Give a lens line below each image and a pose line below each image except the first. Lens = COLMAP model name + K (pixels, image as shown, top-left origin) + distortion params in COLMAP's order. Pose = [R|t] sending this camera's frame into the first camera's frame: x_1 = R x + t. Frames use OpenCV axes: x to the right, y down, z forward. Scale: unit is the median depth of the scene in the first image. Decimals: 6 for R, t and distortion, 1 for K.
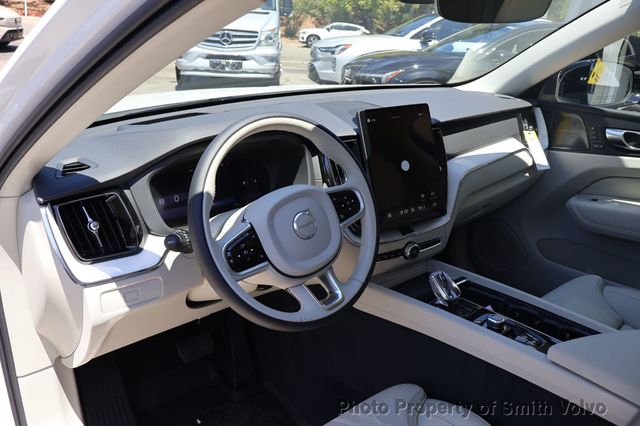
lens RADIAL K [[531.1, 0, 320.3], [0, 531.1, 201.8], [0, 0, 1]] dist [0.003391, -0.003797]
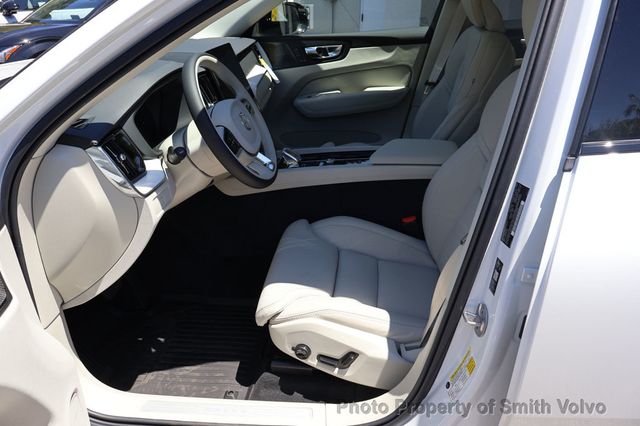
lens RADIAL K [[531.1, 0, 320.3], [0, 531.1, 201.8], [0, 0, 1]] dist [0.003391, -0.003797]
pose [[0.713834, -0.322784, 0.621492, -0.514945], [0.284126, 0.944611, 0.164260, 0.040919], [-0.640089, 0.059328, 0.766007, -0.161176]]
